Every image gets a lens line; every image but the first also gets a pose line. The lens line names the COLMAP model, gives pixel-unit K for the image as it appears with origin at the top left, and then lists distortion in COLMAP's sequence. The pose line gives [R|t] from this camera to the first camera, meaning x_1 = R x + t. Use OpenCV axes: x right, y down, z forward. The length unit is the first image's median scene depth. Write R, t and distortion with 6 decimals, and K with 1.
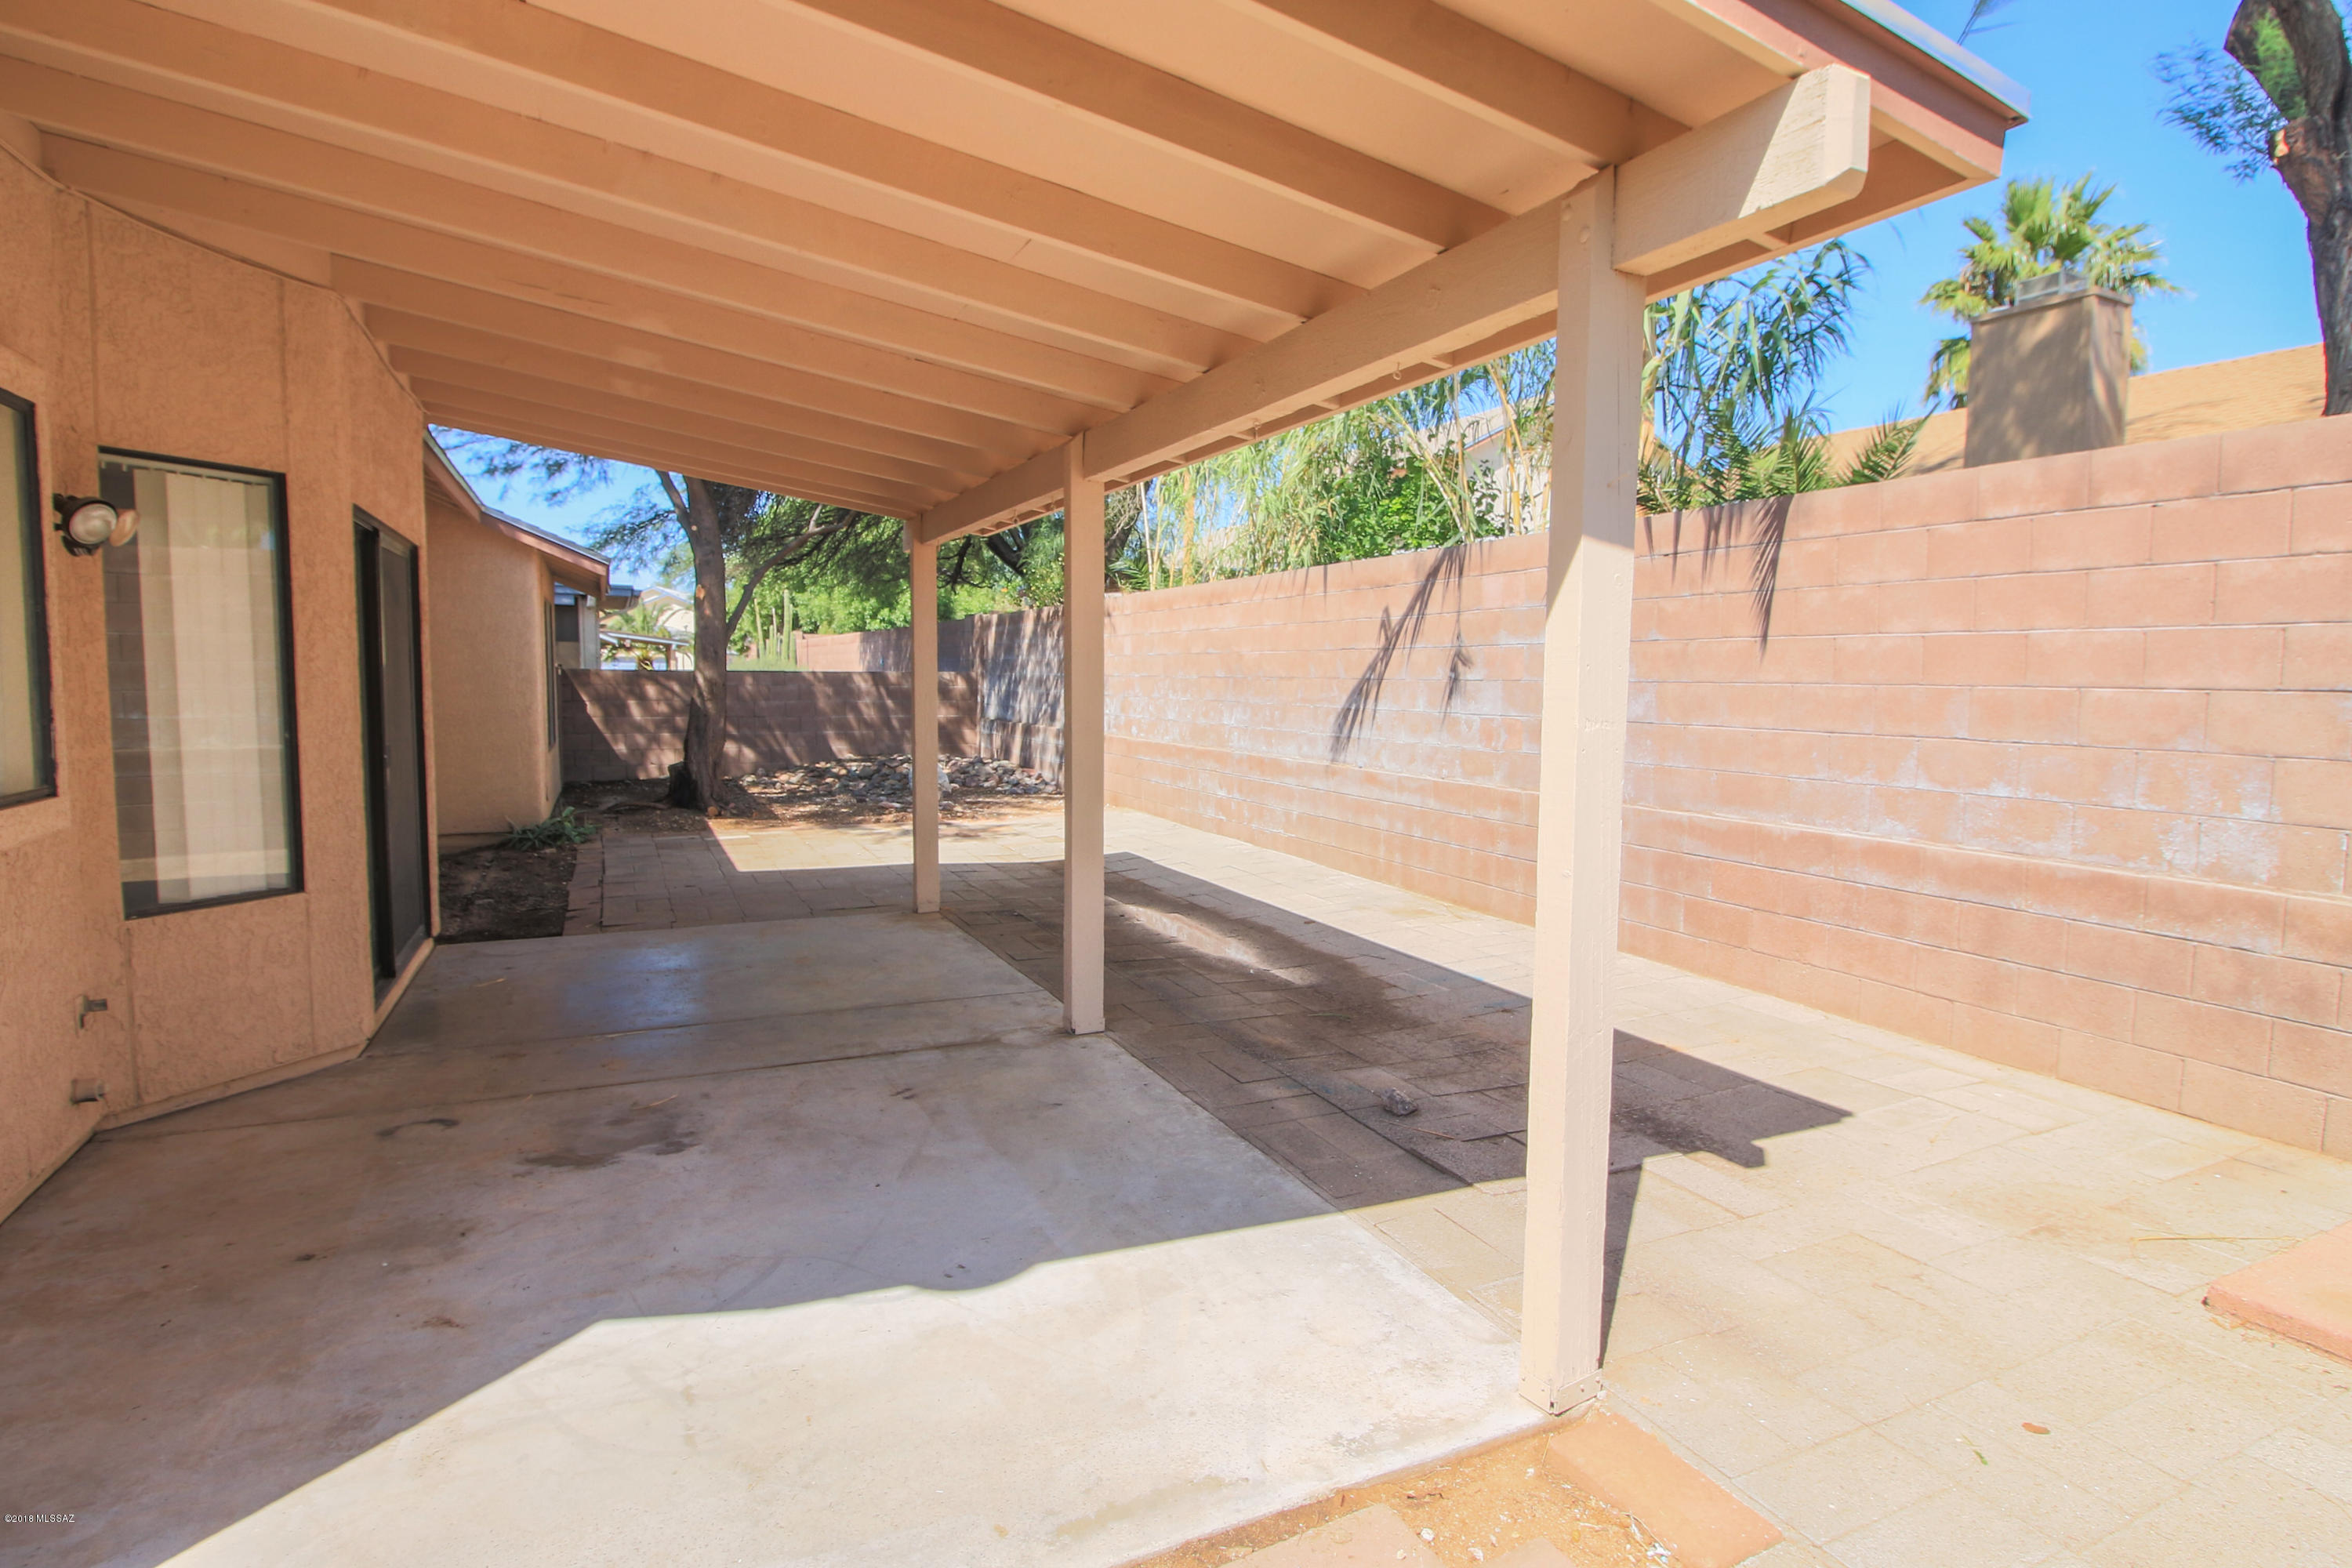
lens RADIAL K [[1209.0, 0, 1192.3], [0, 1209.0, 790.5], [0, 0, 1]] dist [0.000178, -0.001320]
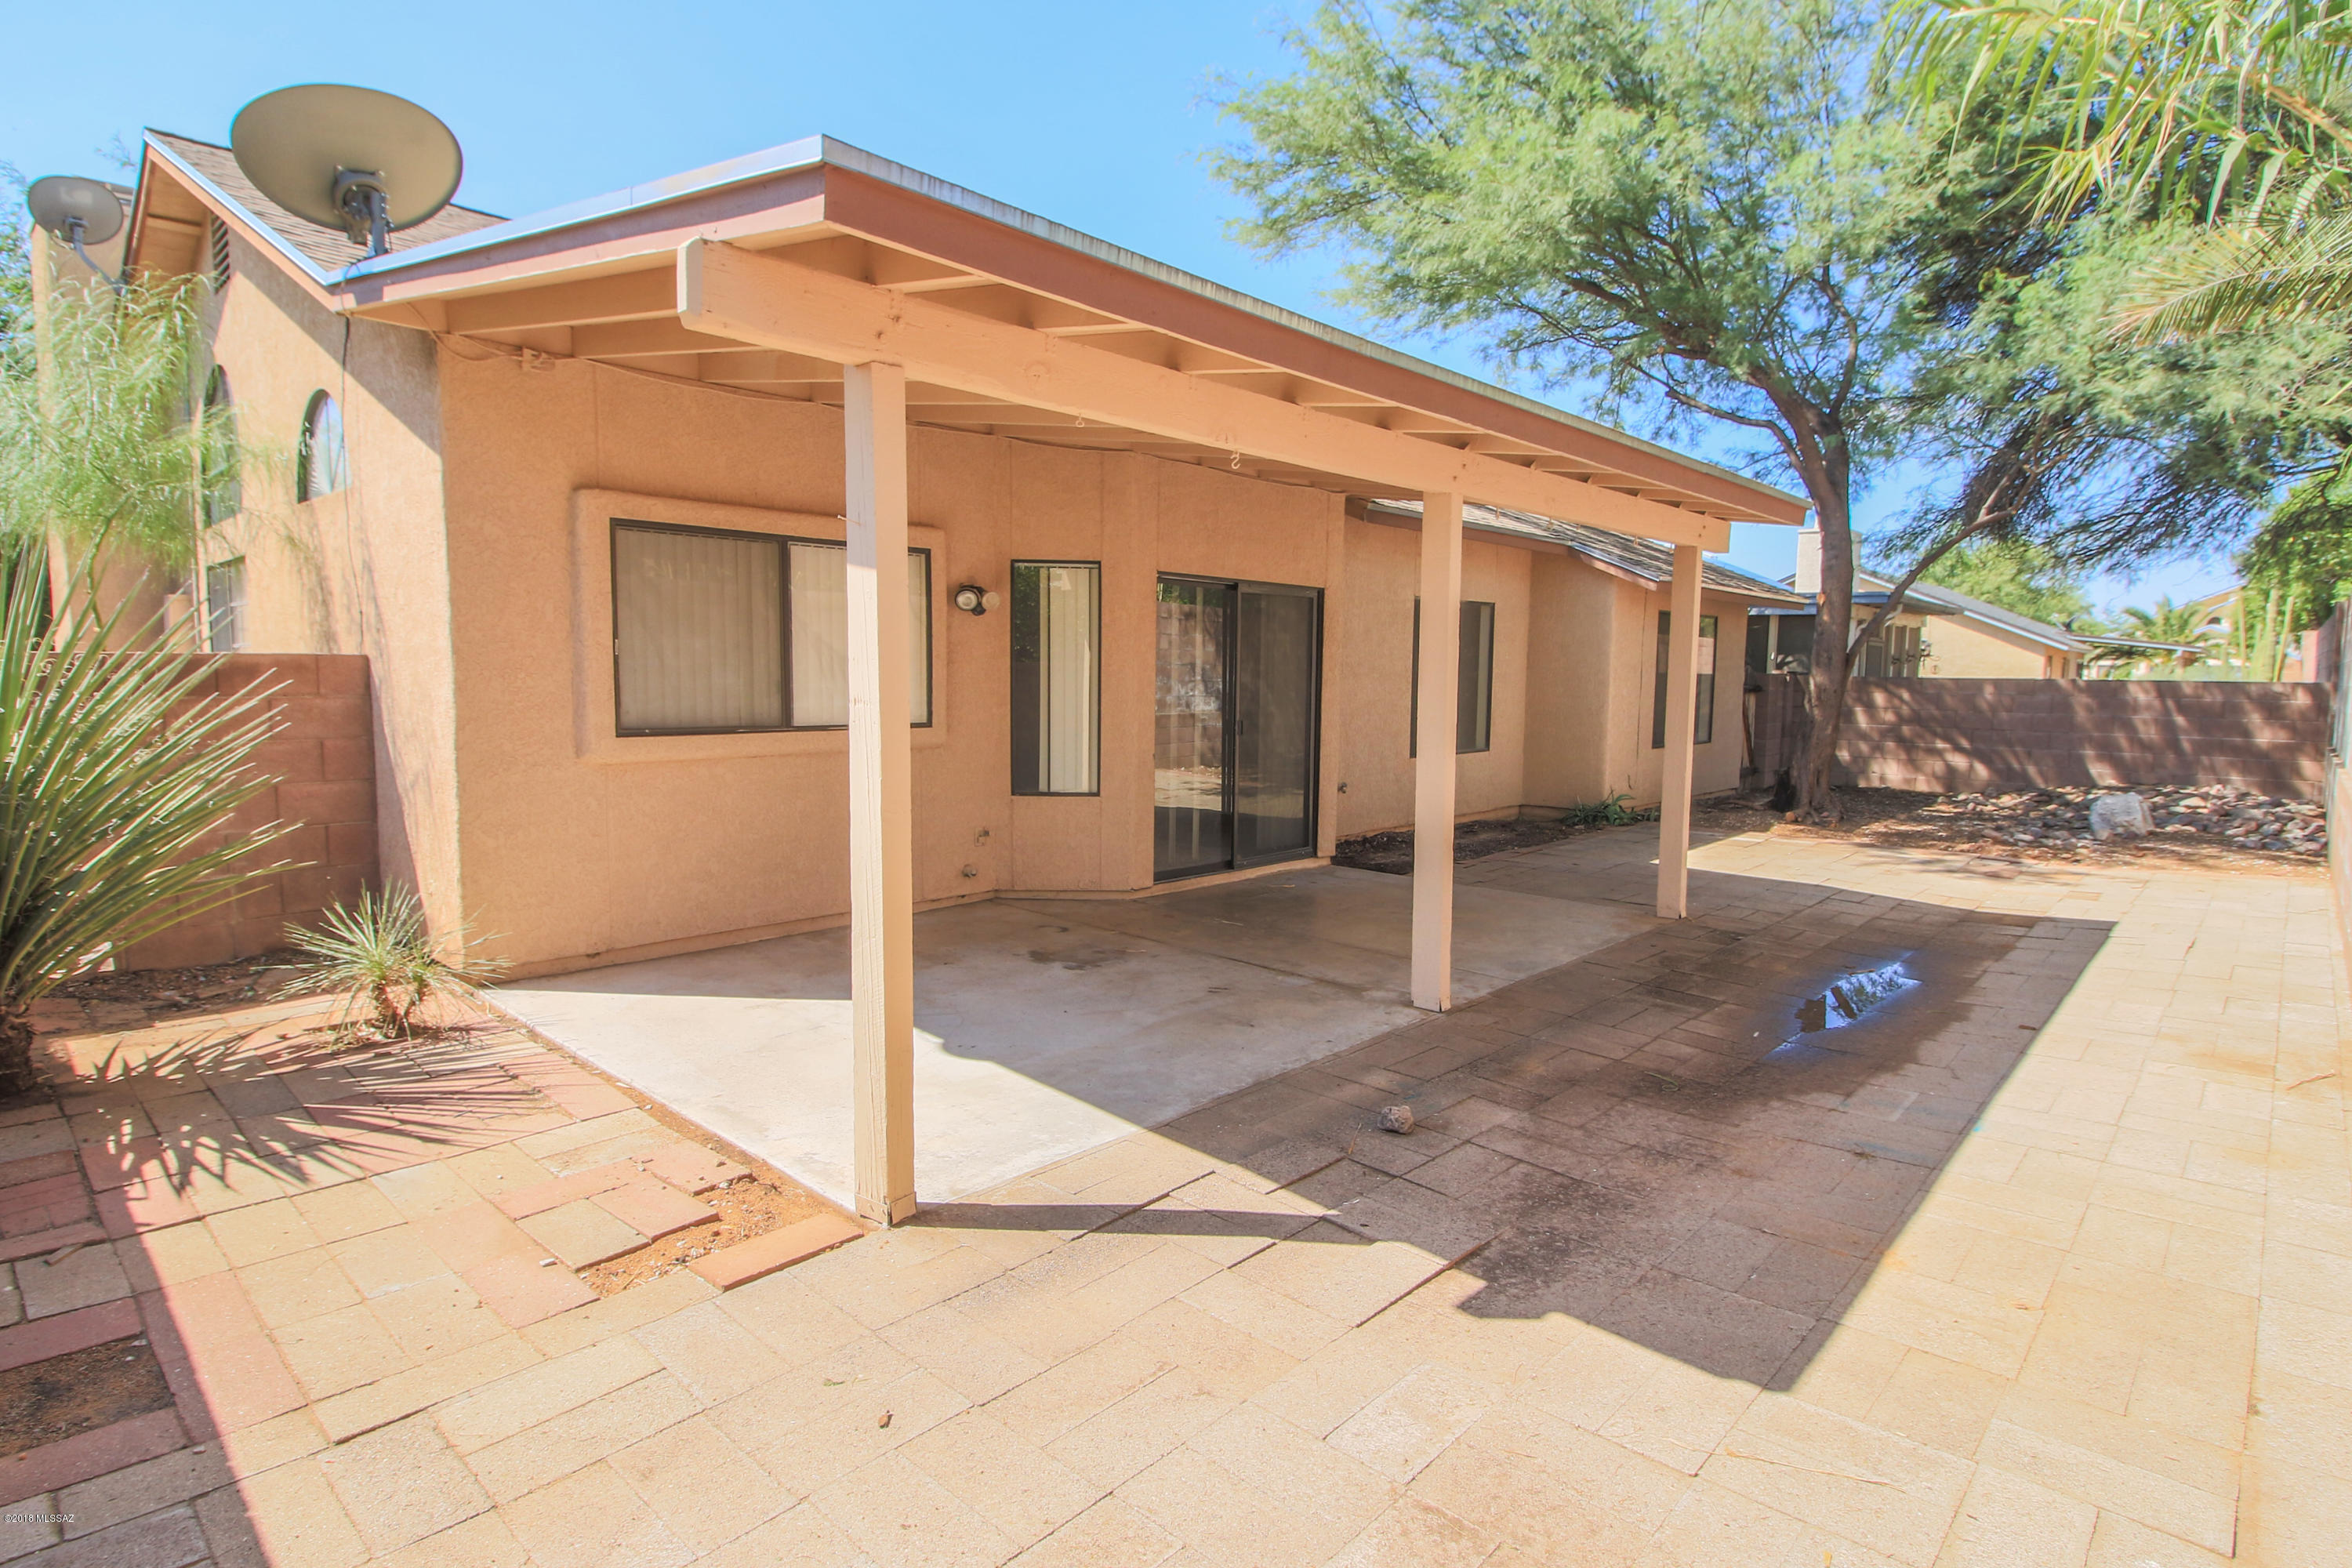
lens RADIAL K [[1209.0, 0, 1195.5], [0, 1209.0, 772.0], [0, 0, 1]] dist [0.000178, -0.001320]
pose [[0.364358, 0.073424, -0.928360, 0.827827], [-0.096391, 0.994506, 0.040824, -0.031424], [0.926257, 0.074611, 0.369434, 0.409608]]
